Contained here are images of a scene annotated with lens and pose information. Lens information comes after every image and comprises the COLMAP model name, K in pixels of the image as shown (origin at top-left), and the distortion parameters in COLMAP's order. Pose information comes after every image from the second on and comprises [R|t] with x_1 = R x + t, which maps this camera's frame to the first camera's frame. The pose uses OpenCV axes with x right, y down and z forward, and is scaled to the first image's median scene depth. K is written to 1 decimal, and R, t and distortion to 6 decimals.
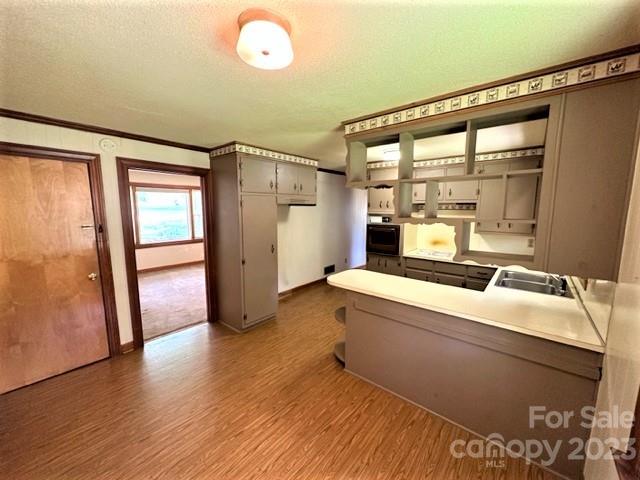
lens RADIAL K [[254.6, 0, 322.4], [0, 254.6, 241.9], [0, 0, 1]] dist [-0.003613, 0.000005]
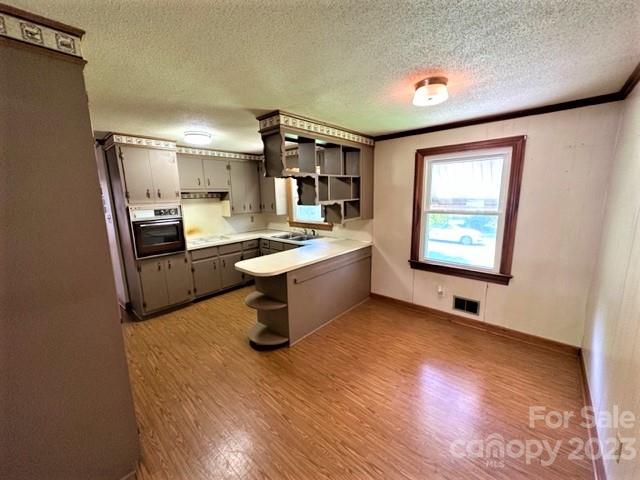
lens RADIAL K [[254.6, 0, 321.3], [0, 254.6, 238.9], [0, 0, 1]] dist [-0.003613, 0.000005]
pose [[0.027279, -0.176828, 0.983864, -0.769904], [0.158038, 0.972615, 0.170424, -0.086857], [-0.987056, 0.150839, 0.054478, 0.646881]]
